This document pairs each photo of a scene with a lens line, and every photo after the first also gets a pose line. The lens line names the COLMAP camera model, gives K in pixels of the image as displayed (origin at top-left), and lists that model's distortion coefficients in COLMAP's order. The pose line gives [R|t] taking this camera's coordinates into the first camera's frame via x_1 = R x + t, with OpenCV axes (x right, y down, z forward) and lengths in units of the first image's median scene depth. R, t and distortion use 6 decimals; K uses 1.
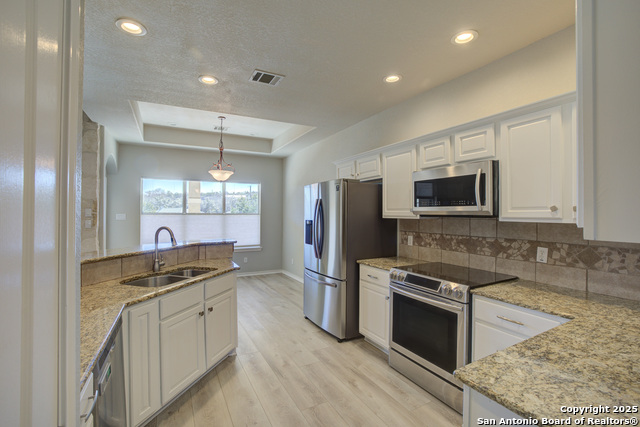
lens RADIAL K [[282.3, 0, 324.1], [0, 282.3, 211.8], [0, 0, 1]] dist [-0.040080, 0.011385]
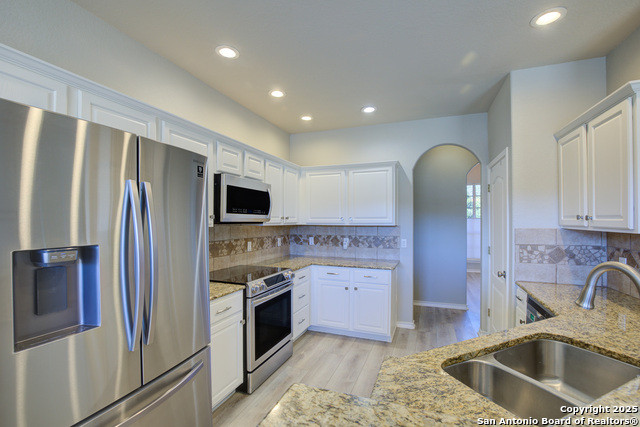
lens RADIAL K [[282.3, 0, 320.5], [0, 282.3, 219.2], [0, 0, 1]] dist [-0.040080, 0.011385]
pose [[-0.634435, -0.002818, 0.772971, -0.634516], [-0.008997, 0.999953, -0.003739, 0.001835], [-0.772924, -0.009326, -0.634430, 1.519177]]
